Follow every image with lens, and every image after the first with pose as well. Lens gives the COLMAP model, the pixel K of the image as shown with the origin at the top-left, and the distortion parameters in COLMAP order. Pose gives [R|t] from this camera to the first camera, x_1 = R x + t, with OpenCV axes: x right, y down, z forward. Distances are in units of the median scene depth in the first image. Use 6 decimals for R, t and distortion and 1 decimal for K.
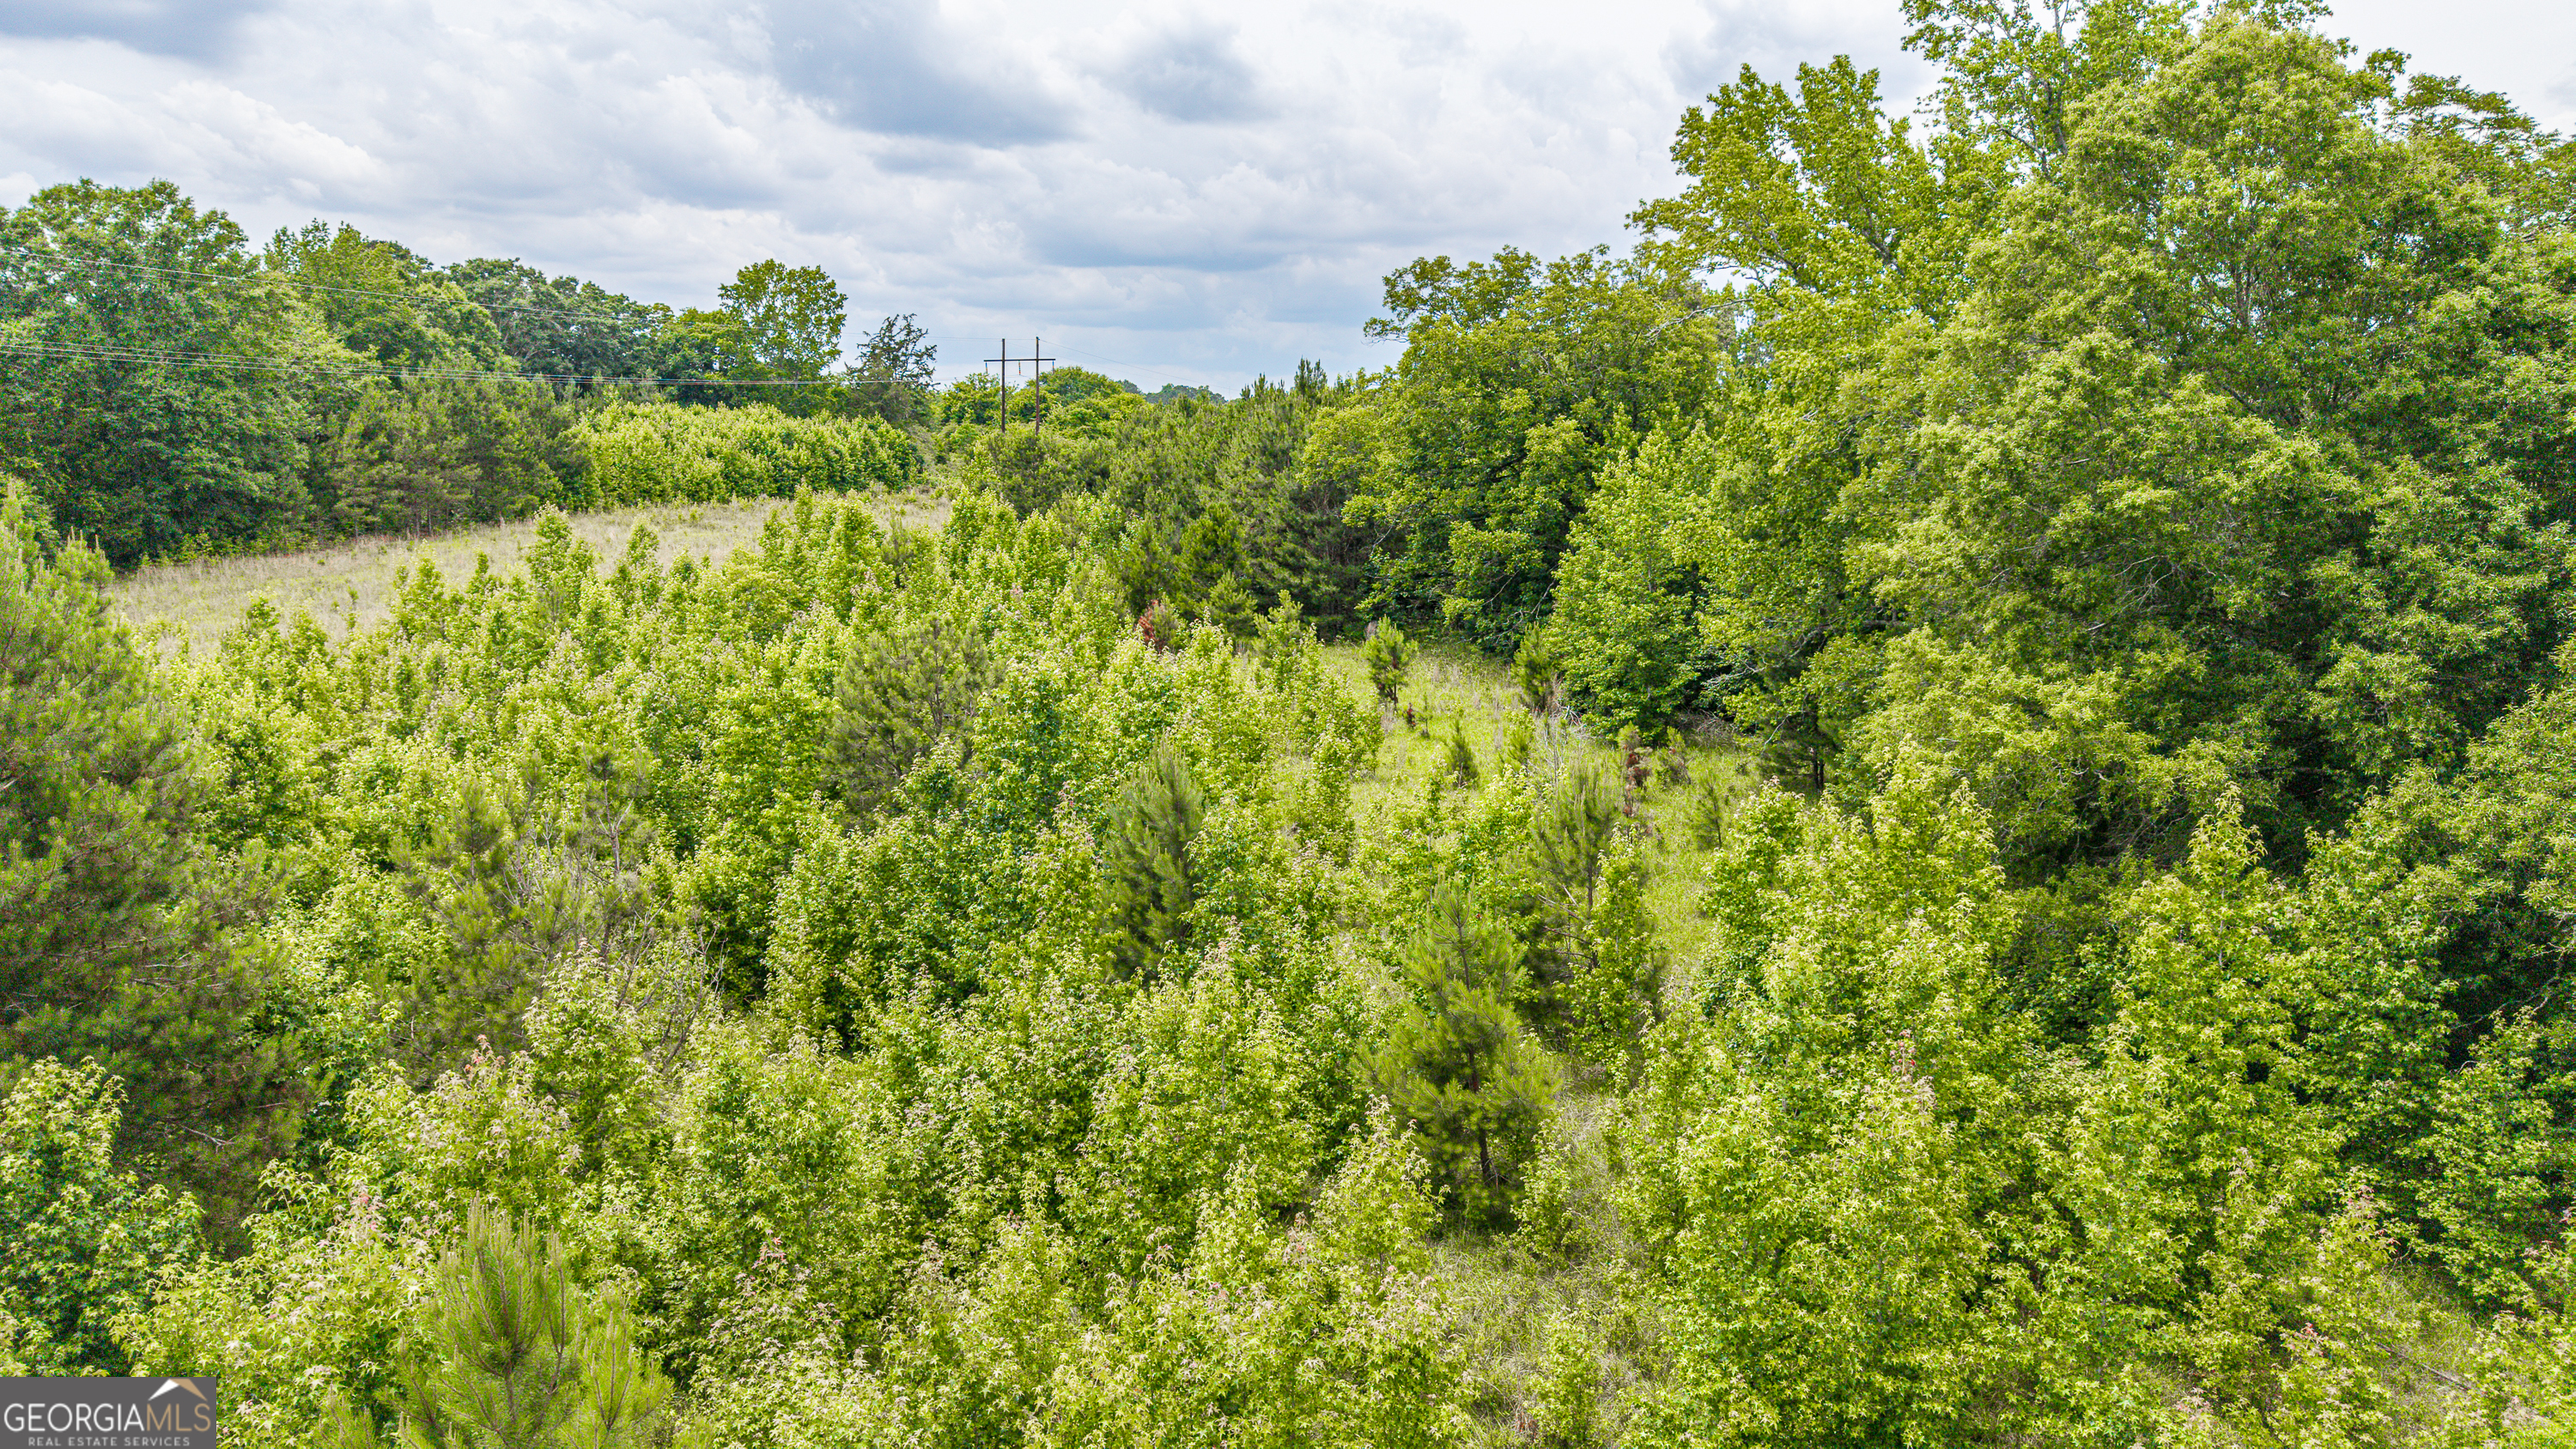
lens RADIAL K [[1715.8, 0, 1288.0], [0, 1715.8, 724.5], [0, 0, 1]] dist [0.040902, -0.044463]
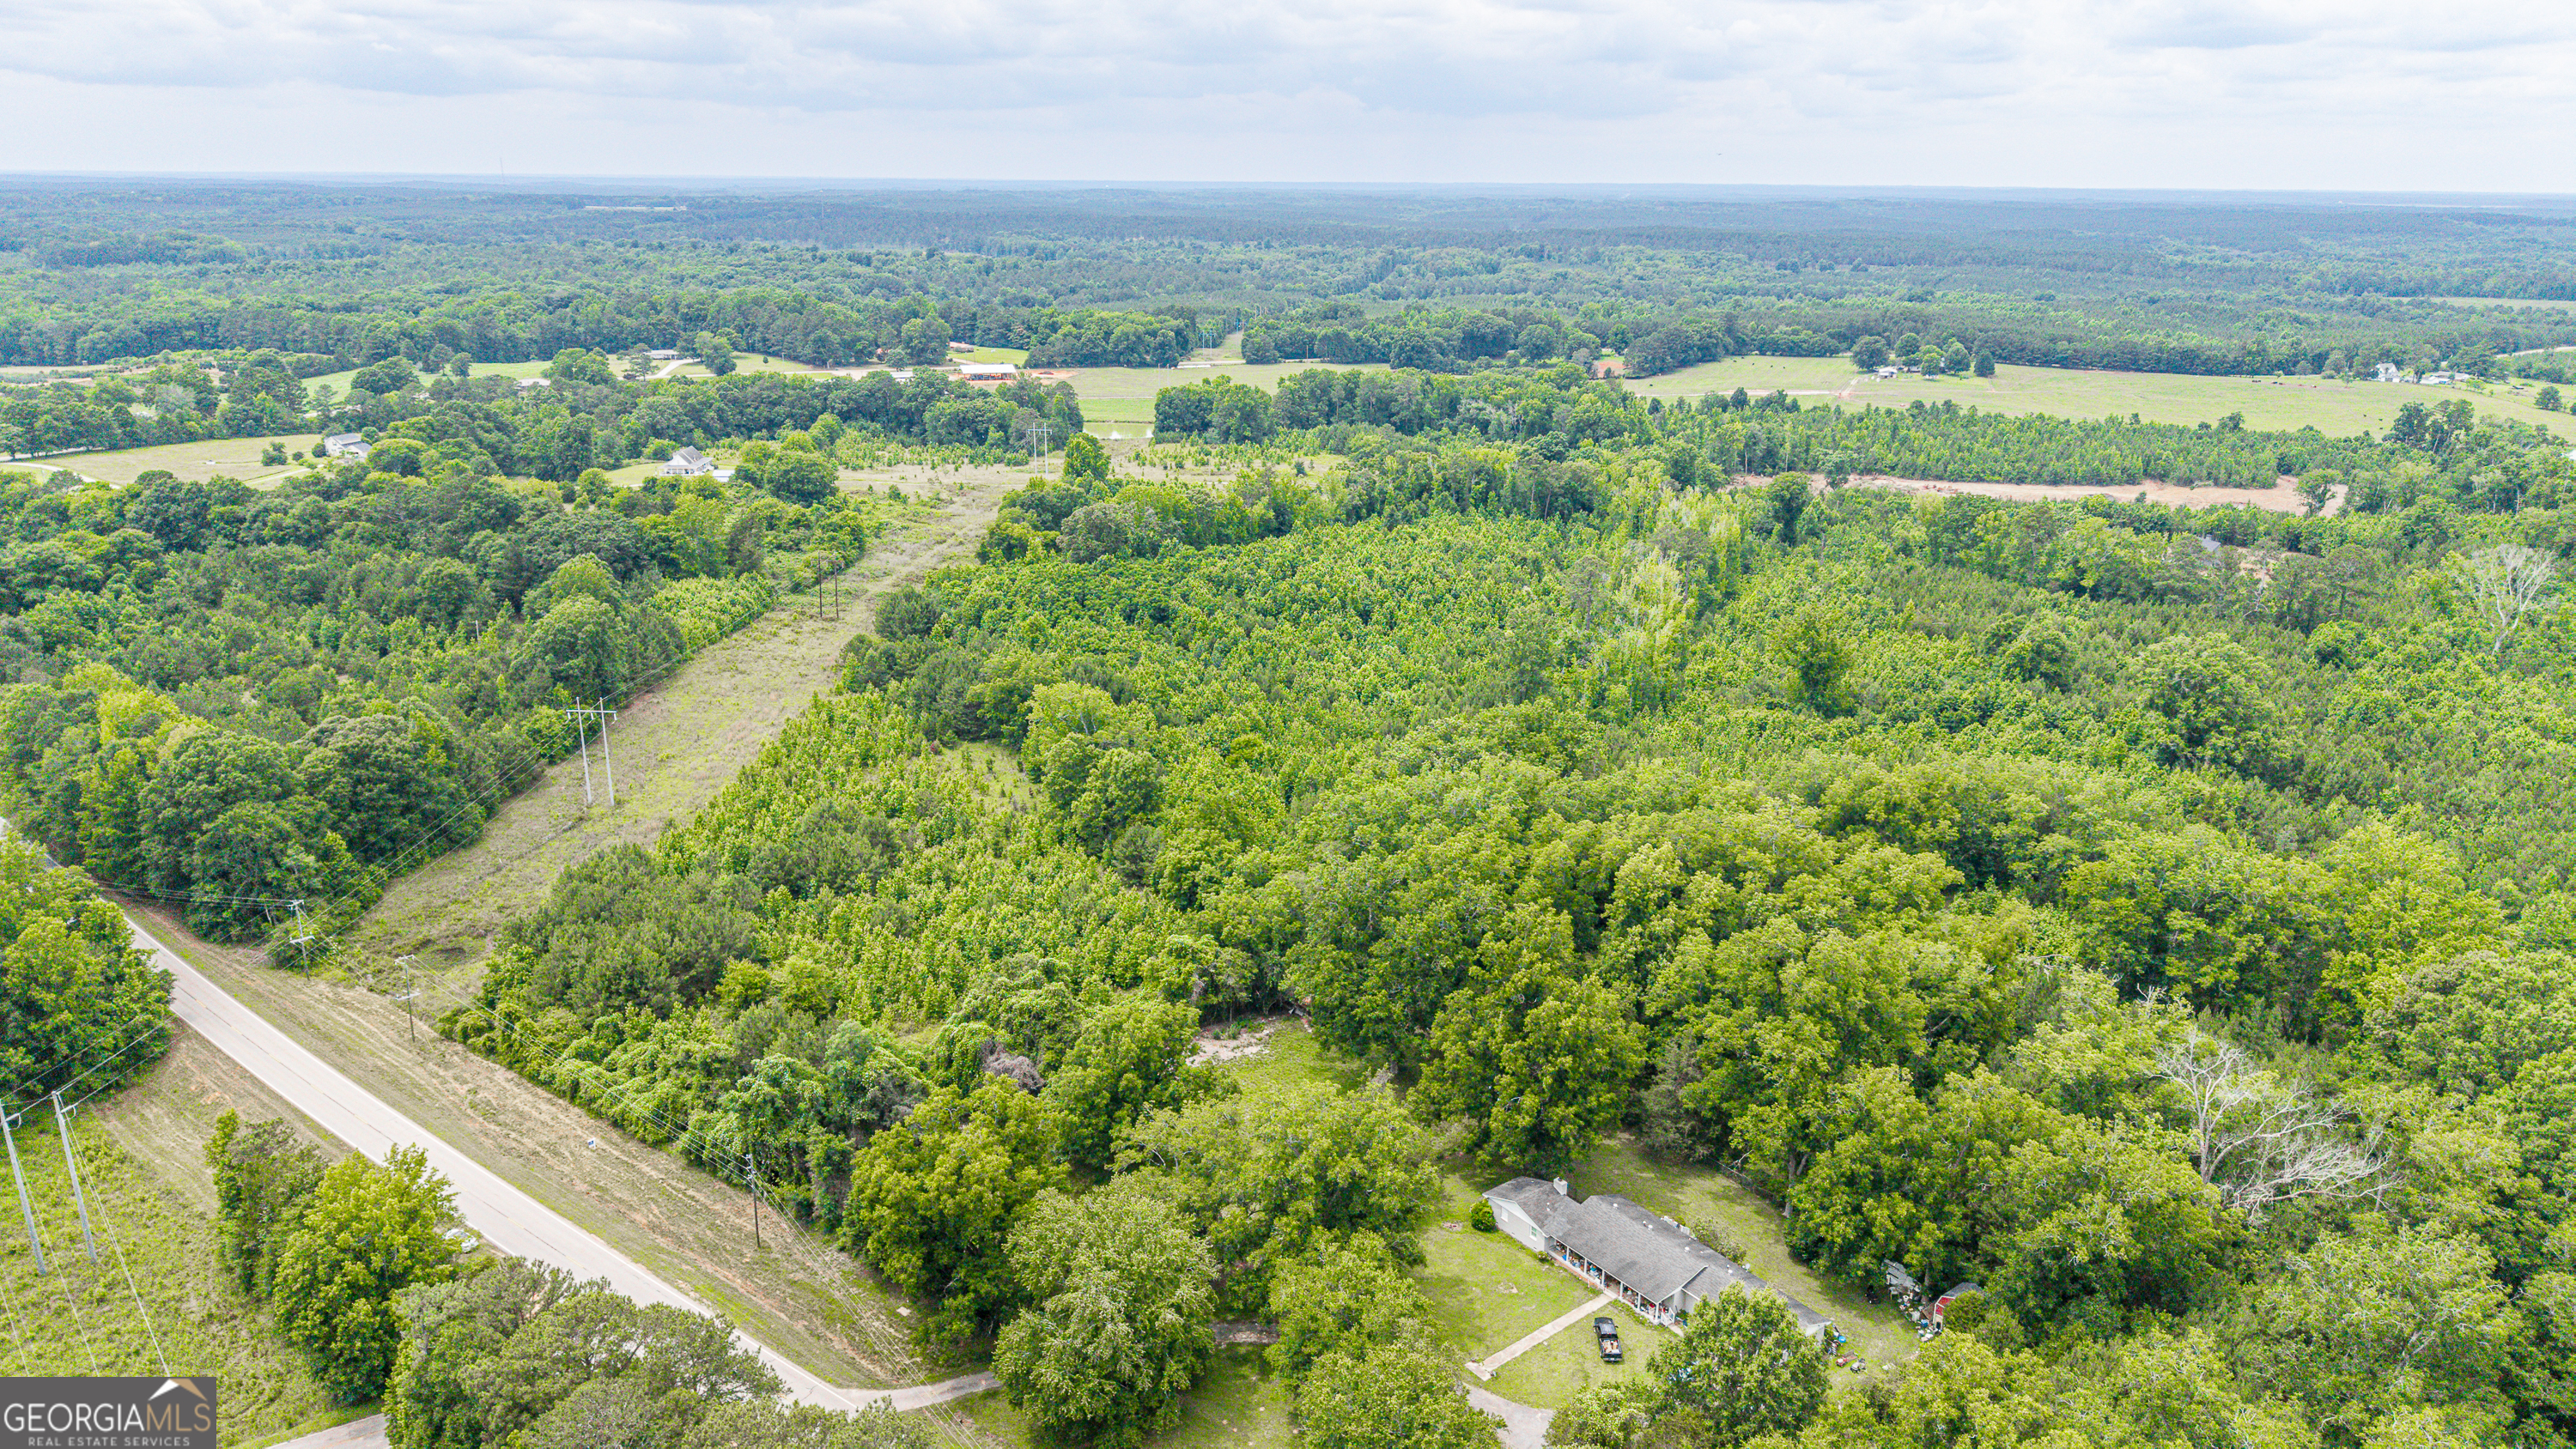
lens RADIAL K [[1715.8, 0, 1288.0], [0, 1715.8, 724.5], [0, 0, 1]] dist [0.040902, -0.044463]
pose [[0.975531, -0.064117, 0.210307, -0.127843], [0.033874, 0.988943, 0.144373, -0.765452], [-0.217238, -0.133717, 0.966916, -3.653006]]
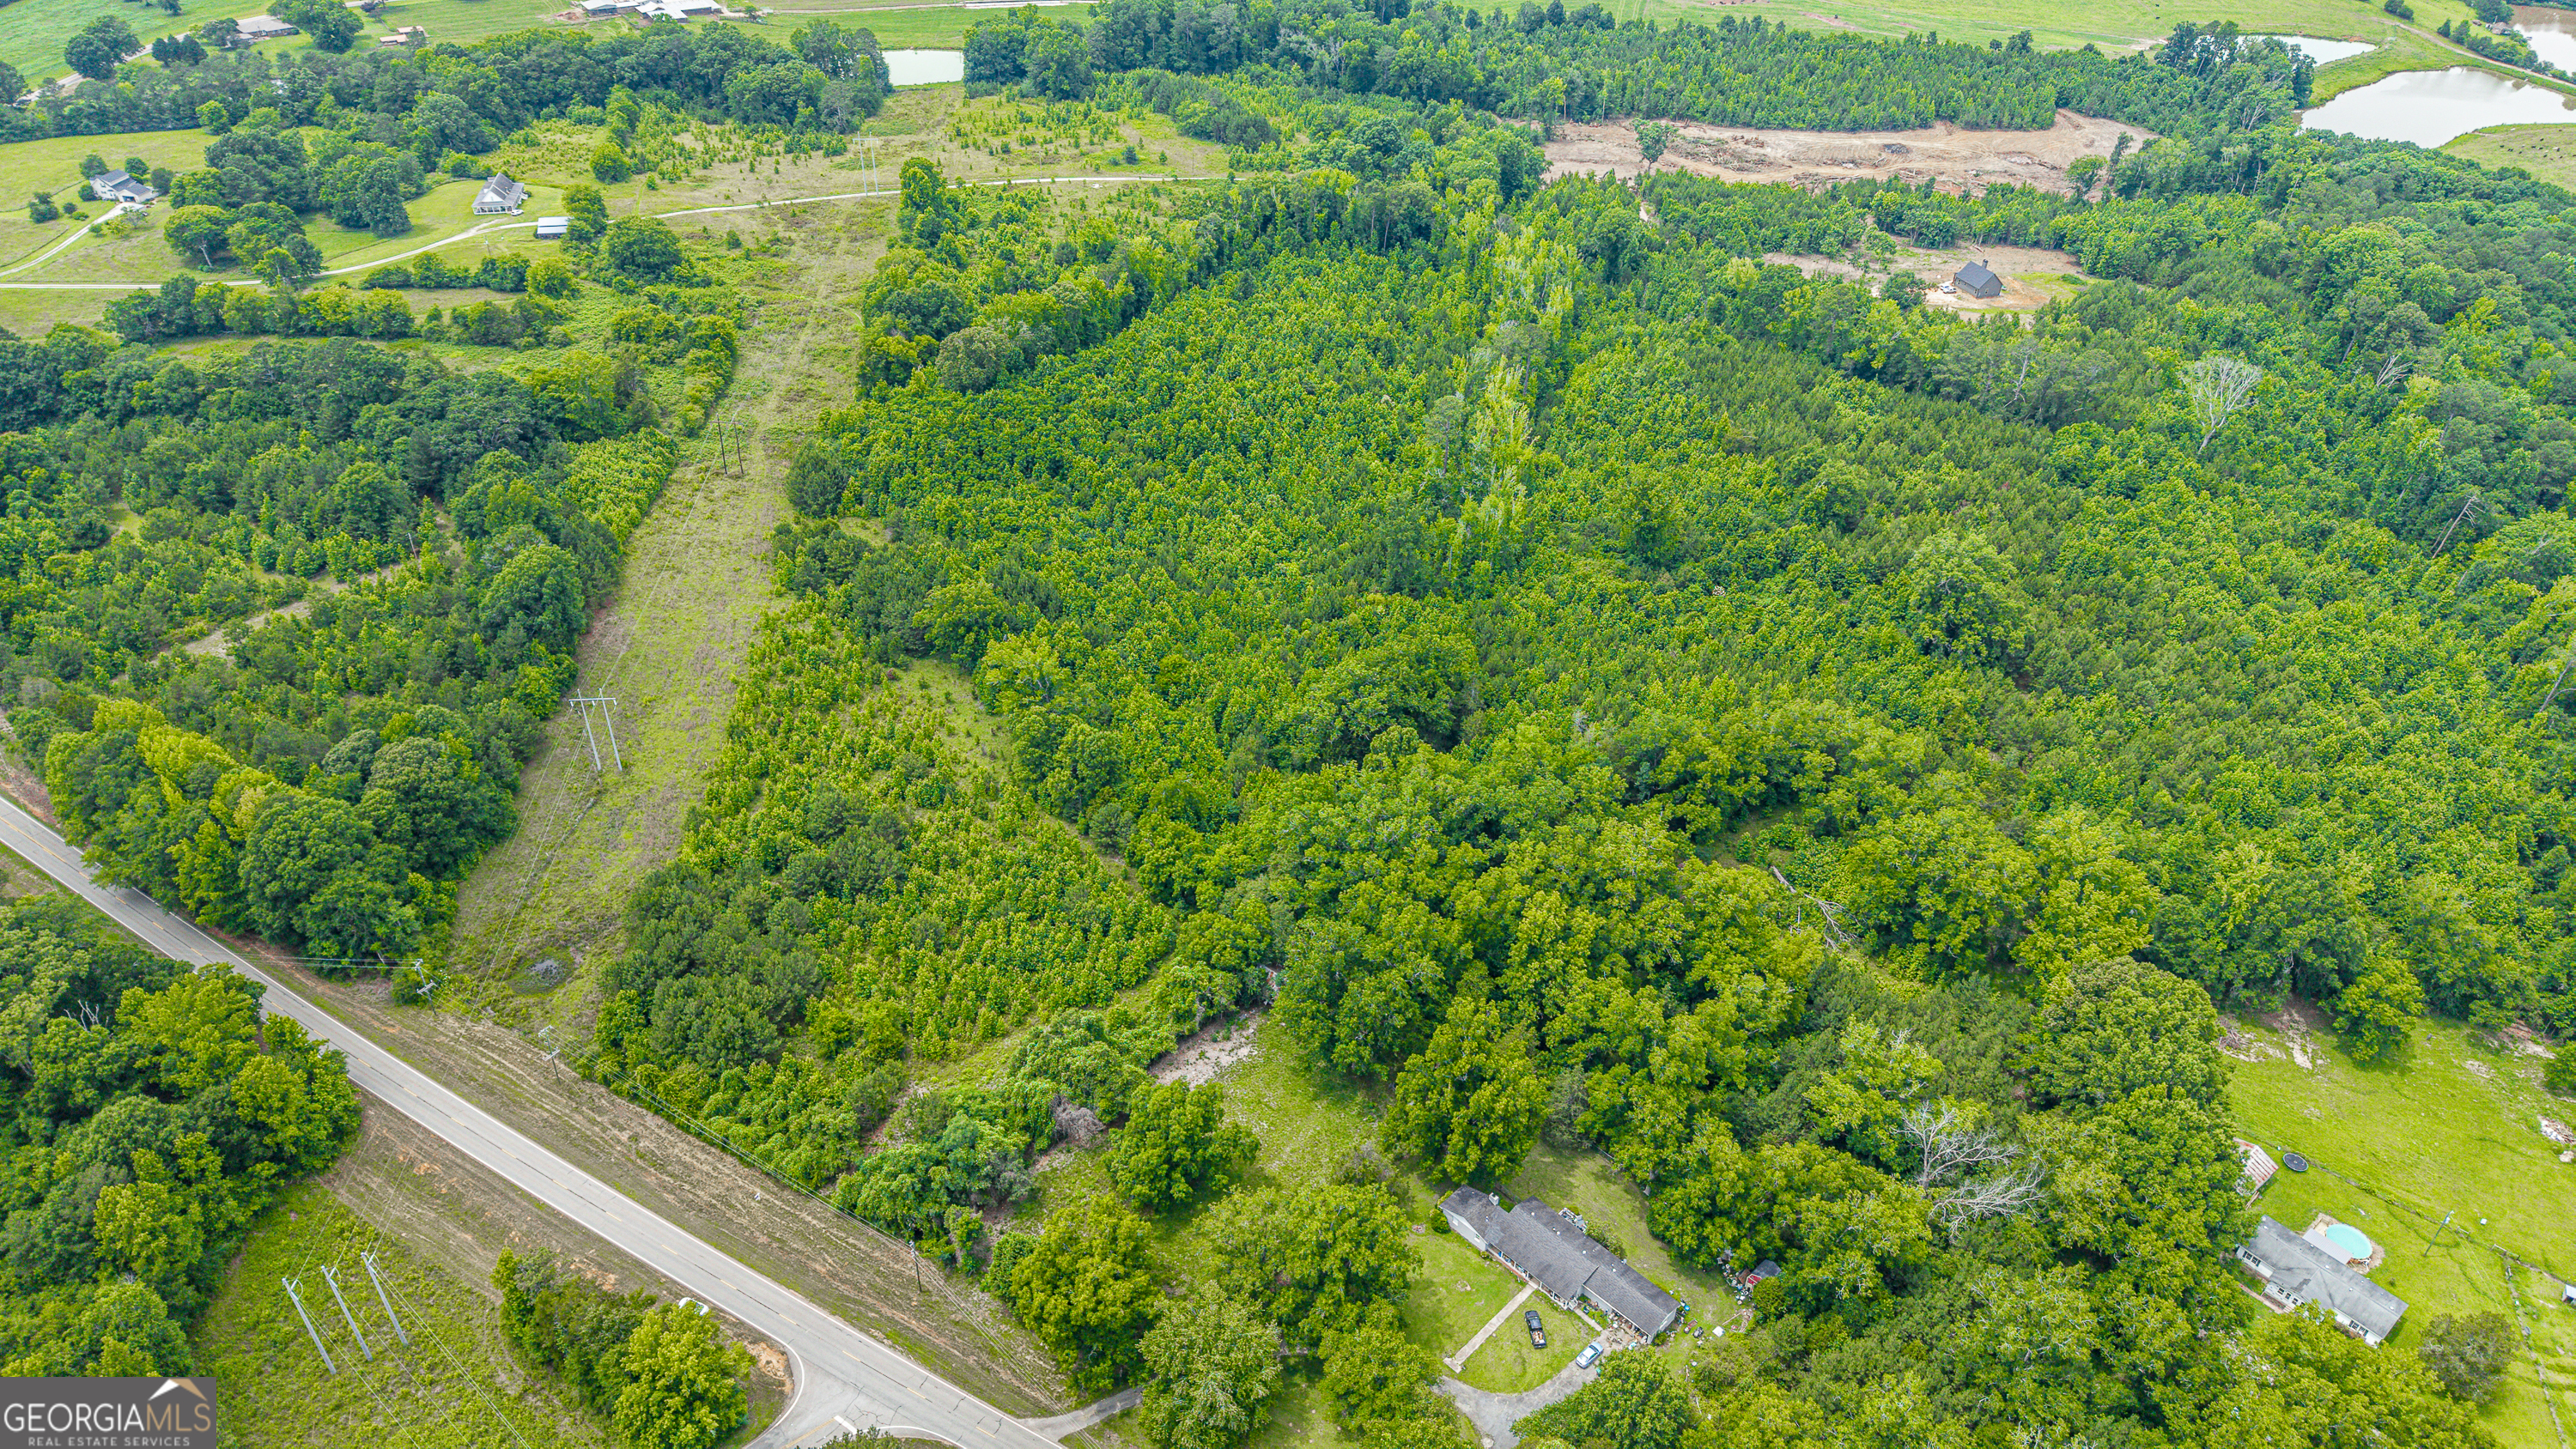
lens RADIAL K [[1715.8, 0, 1288.0], [0, 1715.8, 724.5], [0, 0, 1]] dist [0.040902, -0.044463]
pose [[0.938064, -0.195658, 0.285926, -0.485466], [0.047851, 0.890532, 0.452398, -2.250963], [-0.343141, -0.410696, 0.844738, -3.861035]]
